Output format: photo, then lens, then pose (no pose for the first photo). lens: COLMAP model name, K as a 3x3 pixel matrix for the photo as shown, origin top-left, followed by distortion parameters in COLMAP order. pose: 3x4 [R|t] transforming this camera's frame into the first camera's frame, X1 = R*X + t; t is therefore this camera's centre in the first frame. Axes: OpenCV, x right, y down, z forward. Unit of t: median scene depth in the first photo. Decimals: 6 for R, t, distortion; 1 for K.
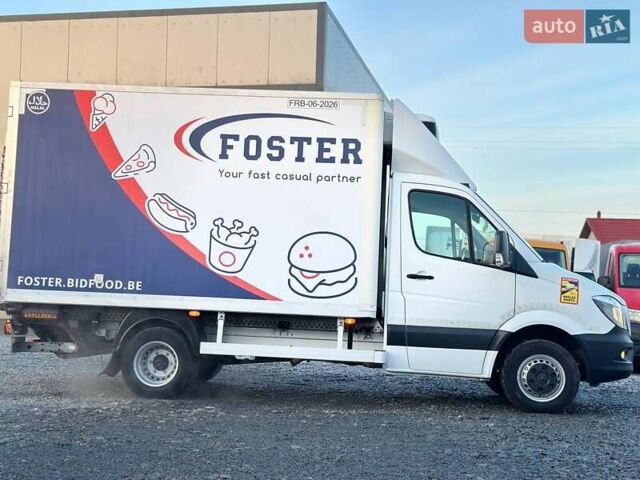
lens RADIAL K [[886.7, 0, 317.2], [0, 886.7, 240.3], [0, 0, 1]] dist [0.139995, -0.065507]
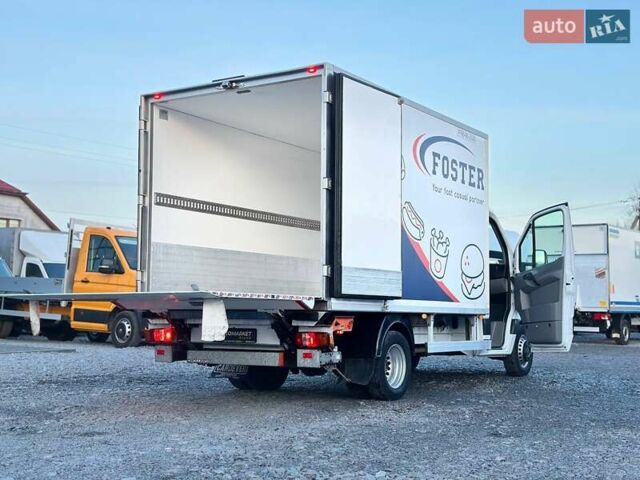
lens RADIAL K [[886.7, 0, 317.2], [0, 886.7, 240.3], [0, 0, 1]] dist [0.139995, -0.065507]
pose [[0.481634, 0.032878, 0.875755, -1.143099], [-0.053687, 0.998526, -0.007961, 0.006081], [-0.874726, -0.043183, 0.482690, 0.596704]]
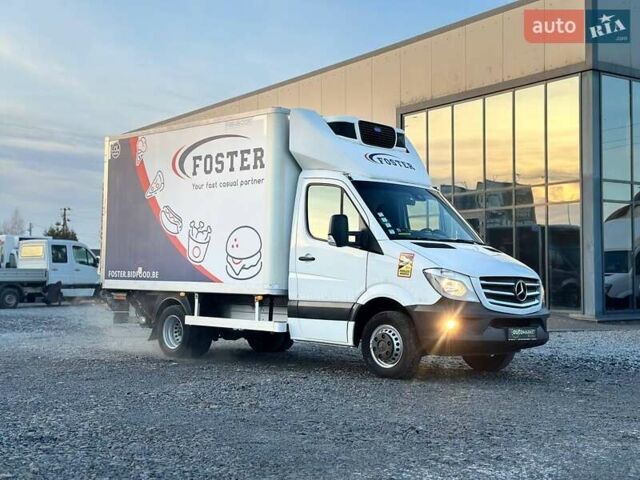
lens RADIAL K [[886.7, 0, 317.2], [0, 886.7, 240.3], [0, 0, 1]] dist [0.139995, -0.065507]
pose [[0.753992, -0.059935, -0.654143, 0.885127], [0.061116, 0.997910, -0.020987, 0.042103], [0.654034, -0.024154, 0.756080, 0.129281]]
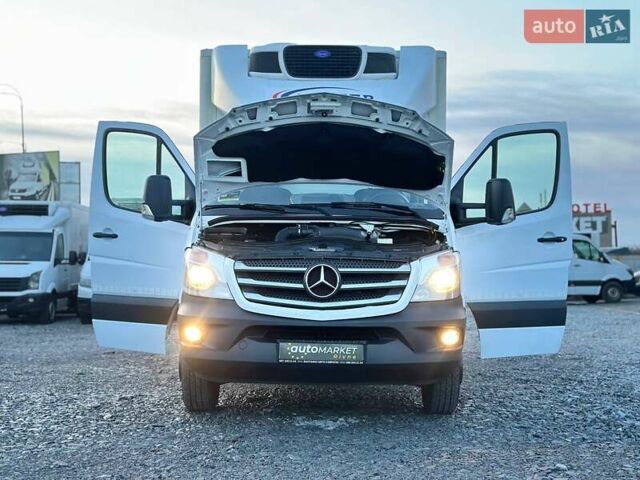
lens RADIAL K [[886.7, 0, 317.2], [0, 886.7, 240.3], [0, 0, 1]] dist [0.139995, -0.065507]
pose [[0.073033, -0.079911, -0.994123, 0.999111], [0.070886, 0.994680, -0.074748, 0.112846], [0.994807, -0.065010, 0.078309, 1.035702]]
